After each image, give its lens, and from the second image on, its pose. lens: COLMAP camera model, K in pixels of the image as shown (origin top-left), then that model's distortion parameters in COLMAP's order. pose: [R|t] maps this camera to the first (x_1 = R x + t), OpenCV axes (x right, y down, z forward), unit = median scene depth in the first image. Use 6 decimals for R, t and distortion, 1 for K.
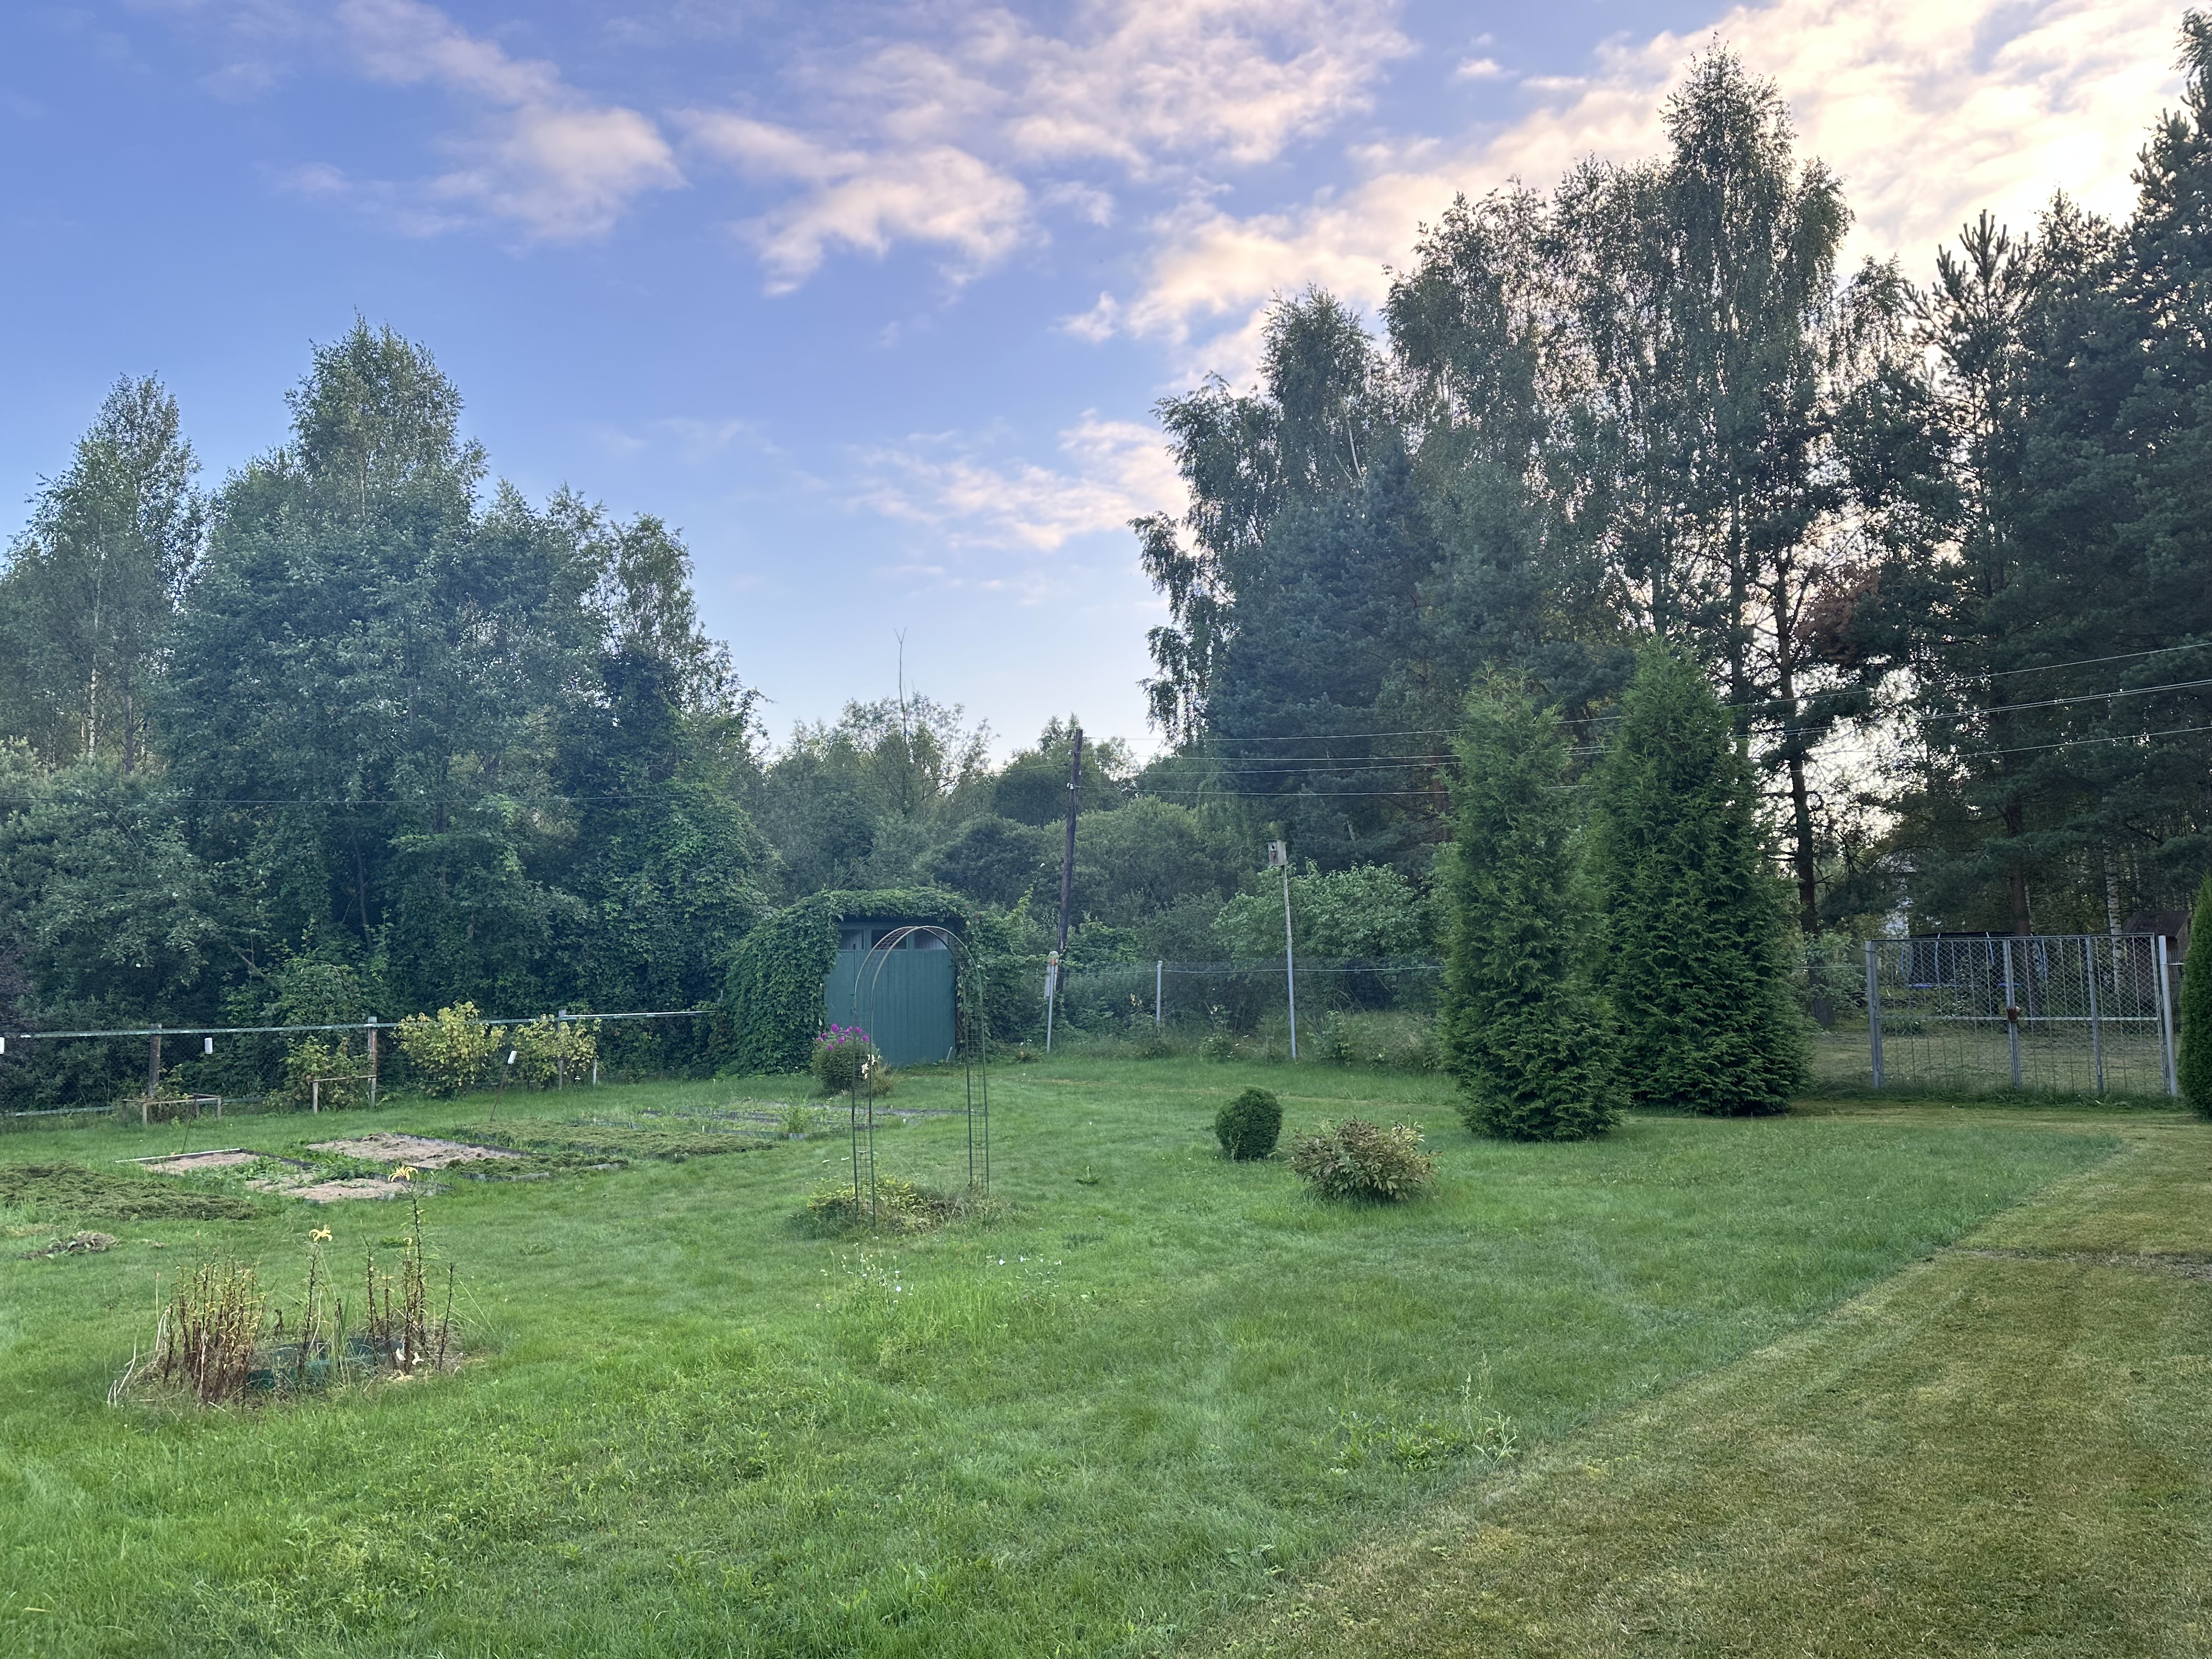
lens RADIAL K [[1557.9, 0, 1118.0], [0, 1557.9, 831.1], [0, 0, 1]] dist [0.034684, 0.002868]
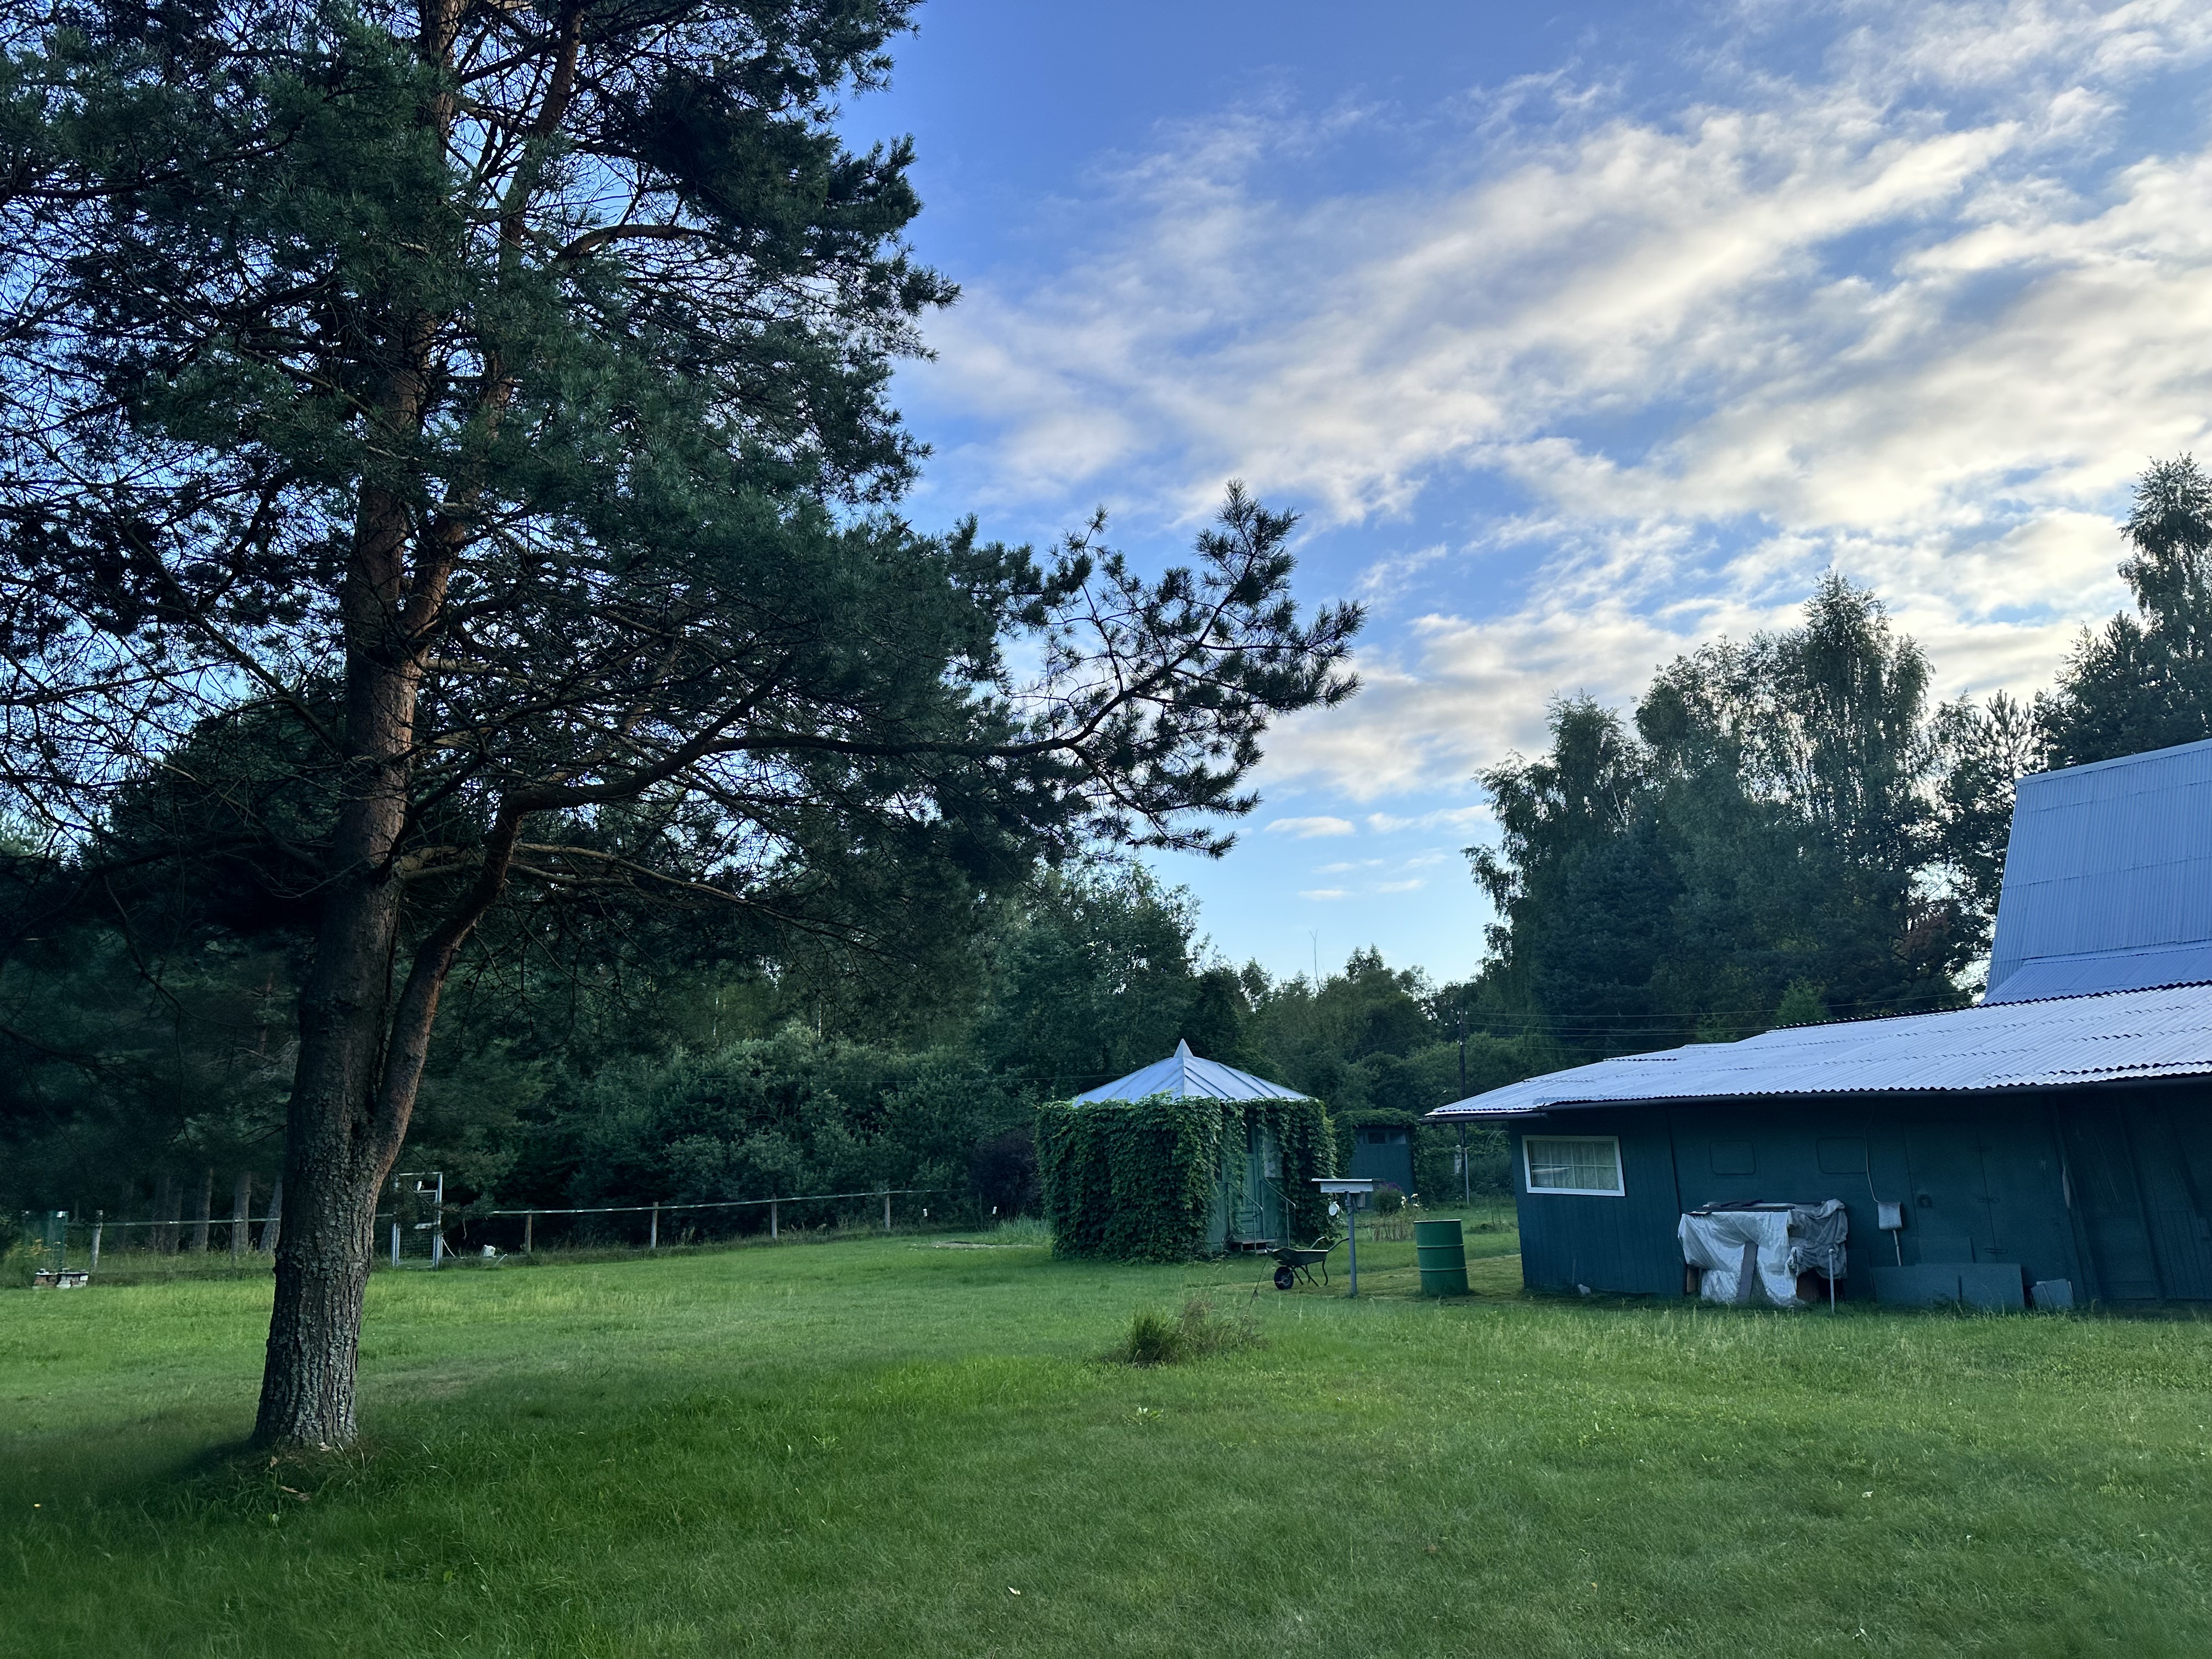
lens RADIAL K [[1524.0, 0, 1089.2], [0, 1524.0, 832.6], [0, 0, 1]] dist [0.011143, -0.003713]
pose [[0.983892, -0.056187, -0.169706, -0.096335], [0.034273, 0.990999, -0.129405, -0.038964], [0.175449, 0.121504, 0.976962, -0.497320]]
